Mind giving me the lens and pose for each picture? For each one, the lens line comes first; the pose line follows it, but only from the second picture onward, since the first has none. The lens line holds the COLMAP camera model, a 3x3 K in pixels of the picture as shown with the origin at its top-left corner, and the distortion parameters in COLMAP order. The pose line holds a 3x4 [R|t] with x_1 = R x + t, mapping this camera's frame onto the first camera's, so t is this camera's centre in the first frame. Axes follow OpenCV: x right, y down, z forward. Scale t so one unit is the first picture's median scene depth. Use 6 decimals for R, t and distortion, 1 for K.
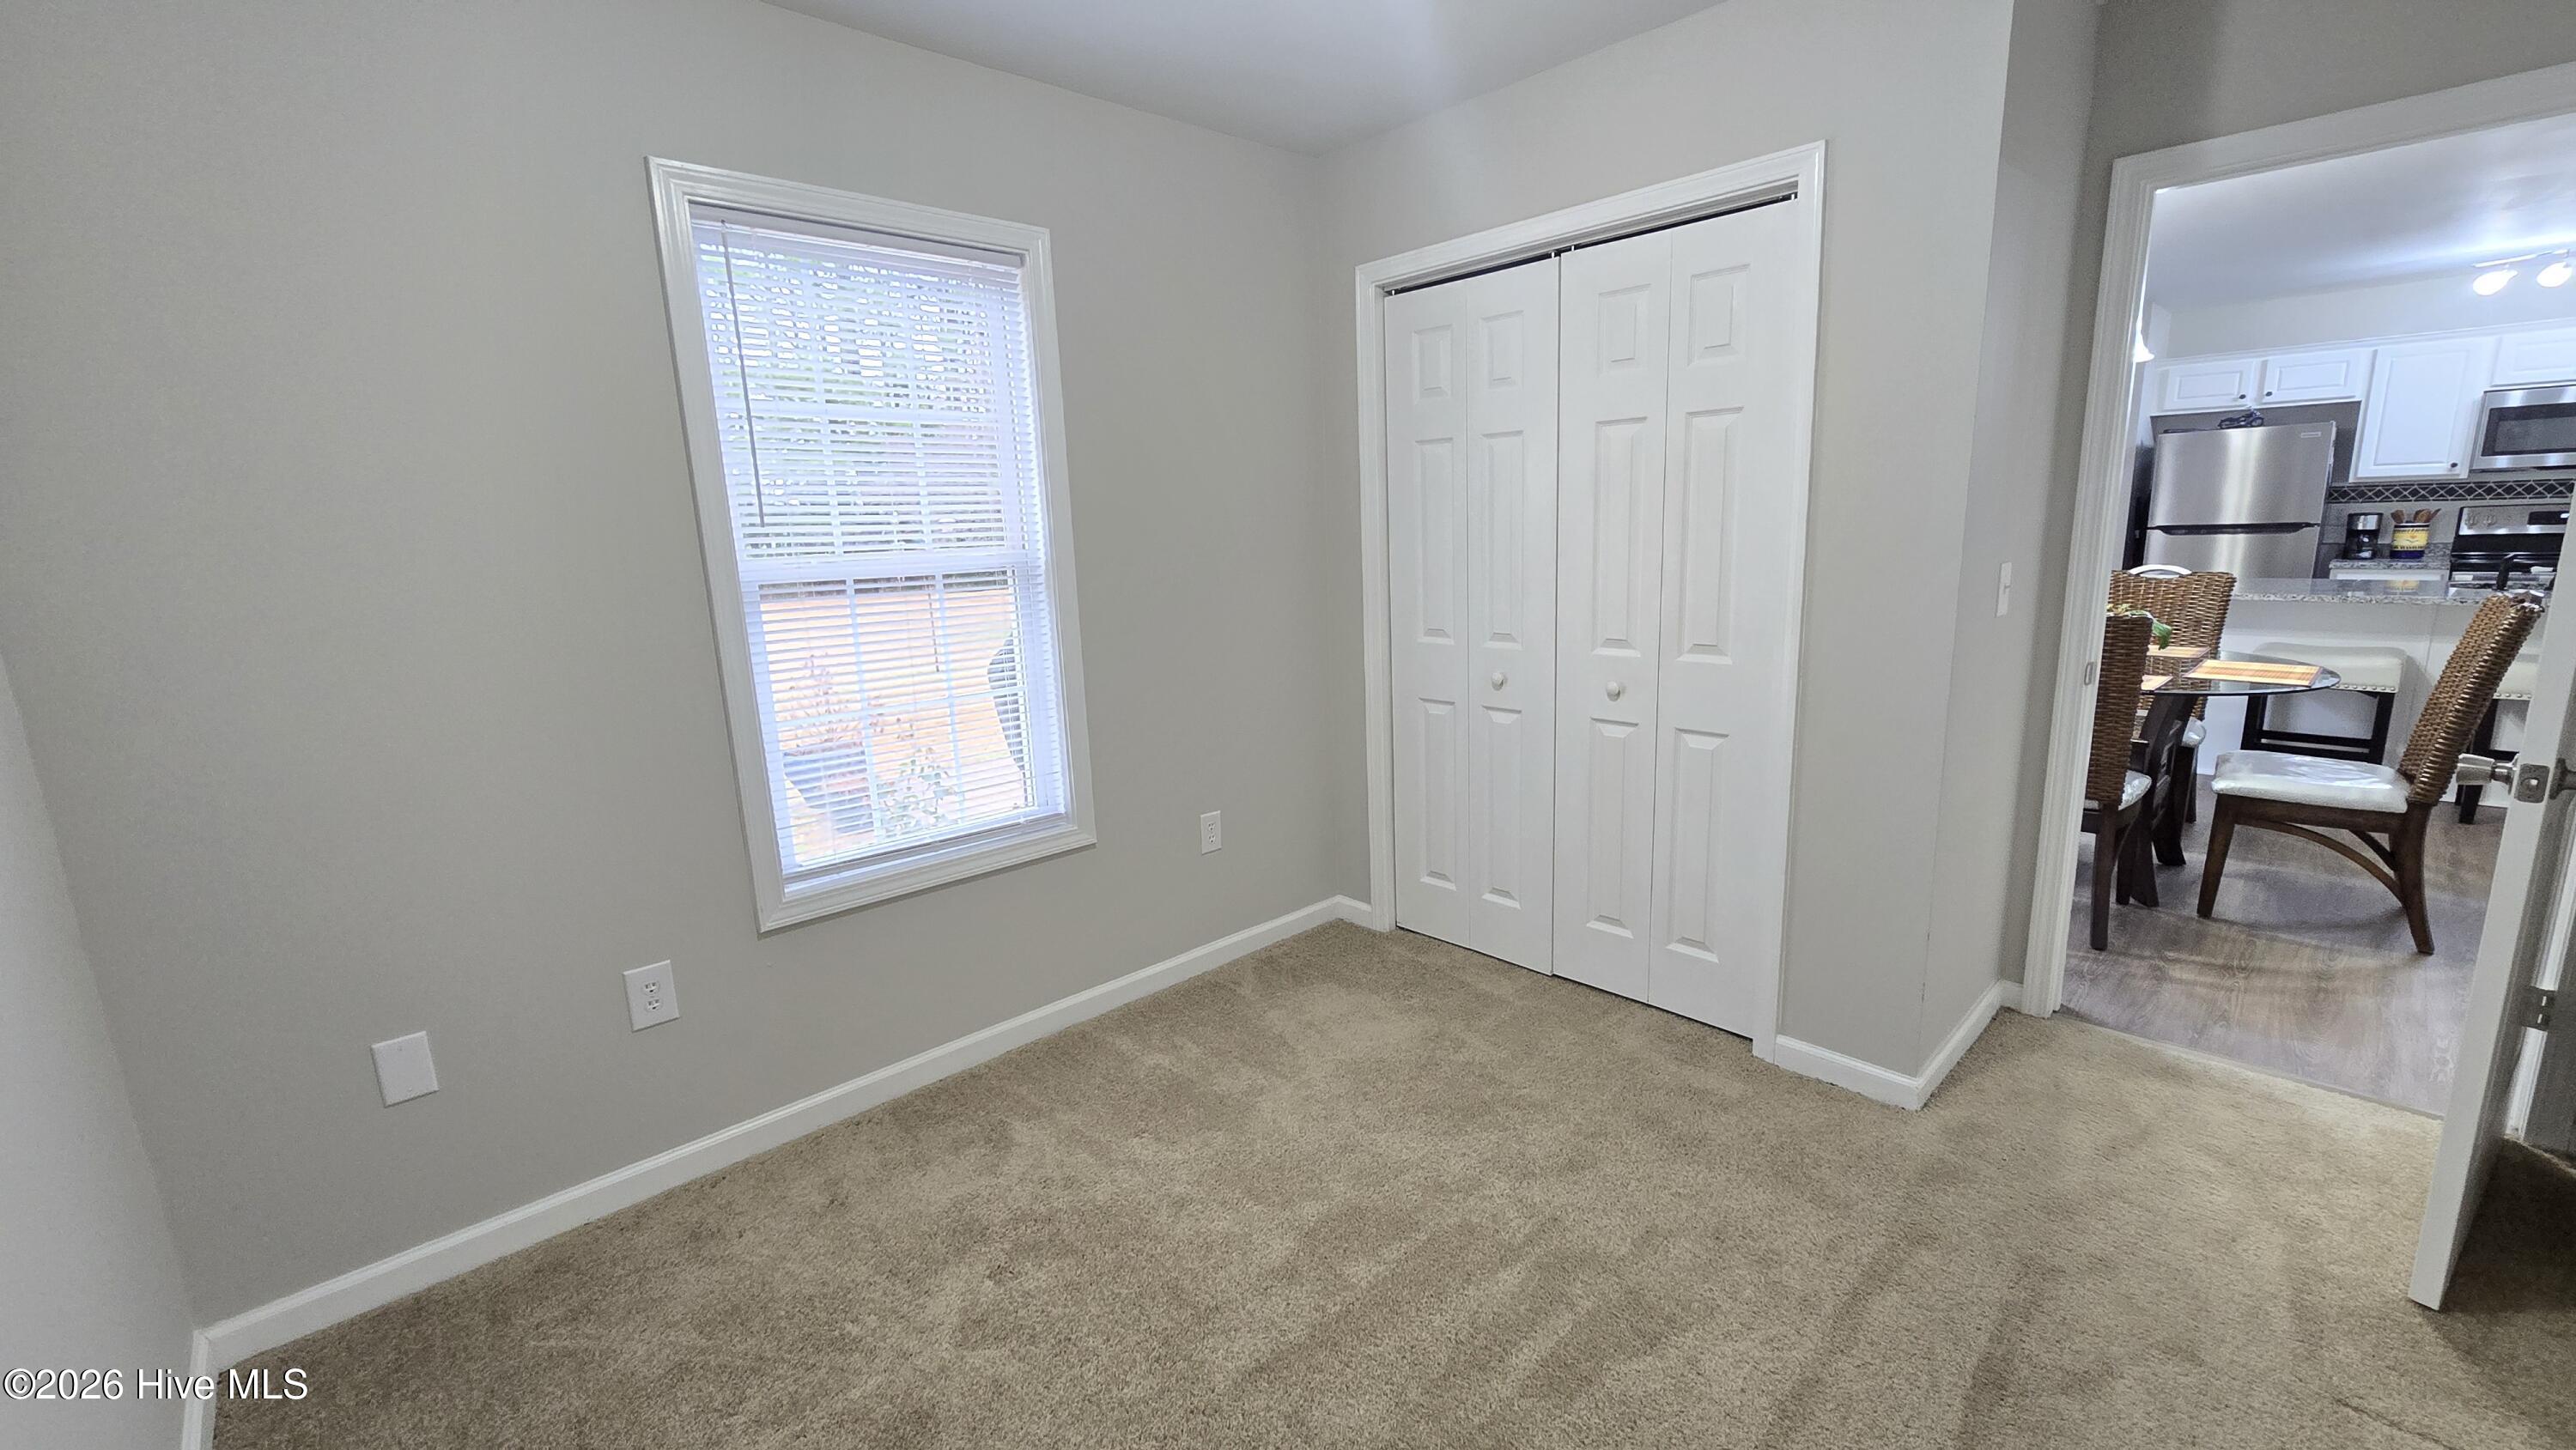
lens RADIAL K [[1034.4, 0, 1288.0], [0, 1034.4, 725.0], [0, 0, 1]] dist [0.000127, 0.000051]
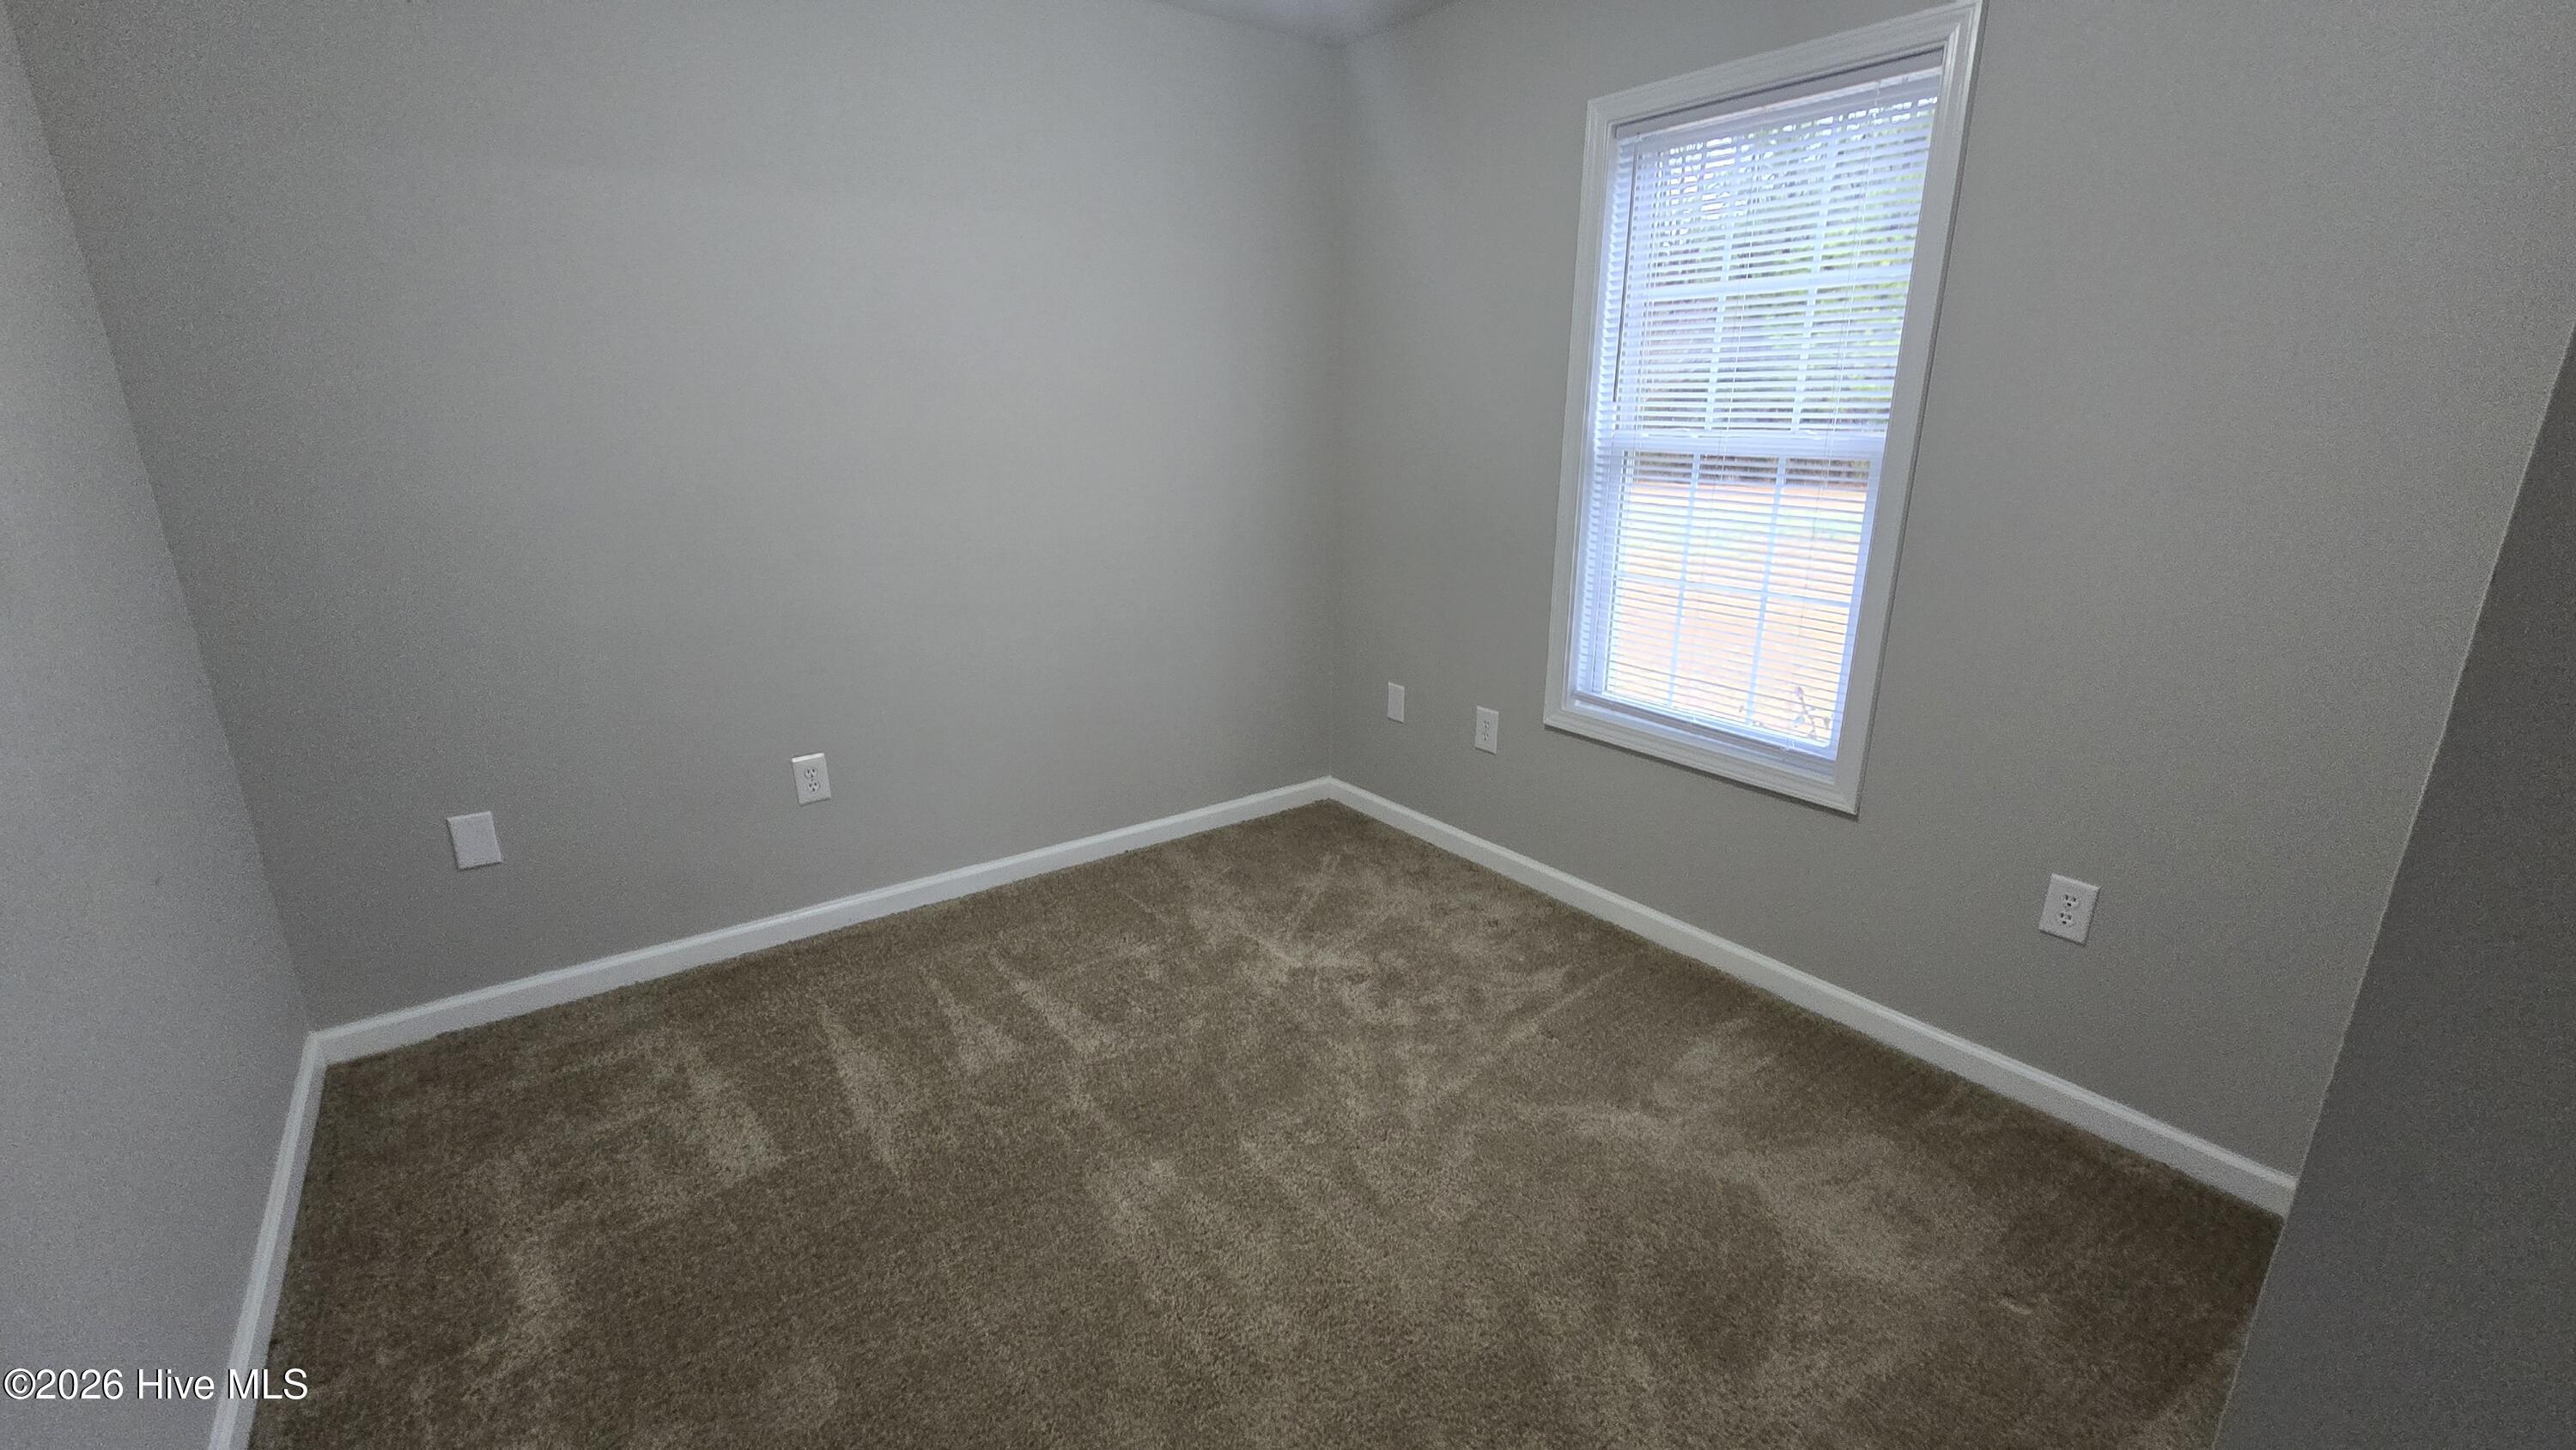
lens RADIAL K [[1034.4, 0, 1288.0], [0, 1034.4, 725.0], [0, 0, 1]] dist [0.000127, 0.000051]
pose [[-0.095258, 0.314686, -0.944404, 0.707495], [-0.199475, 0.923441, 0.327821, -0.150376], [0.975262, 0.219613, -0.025193, 0.688529]]
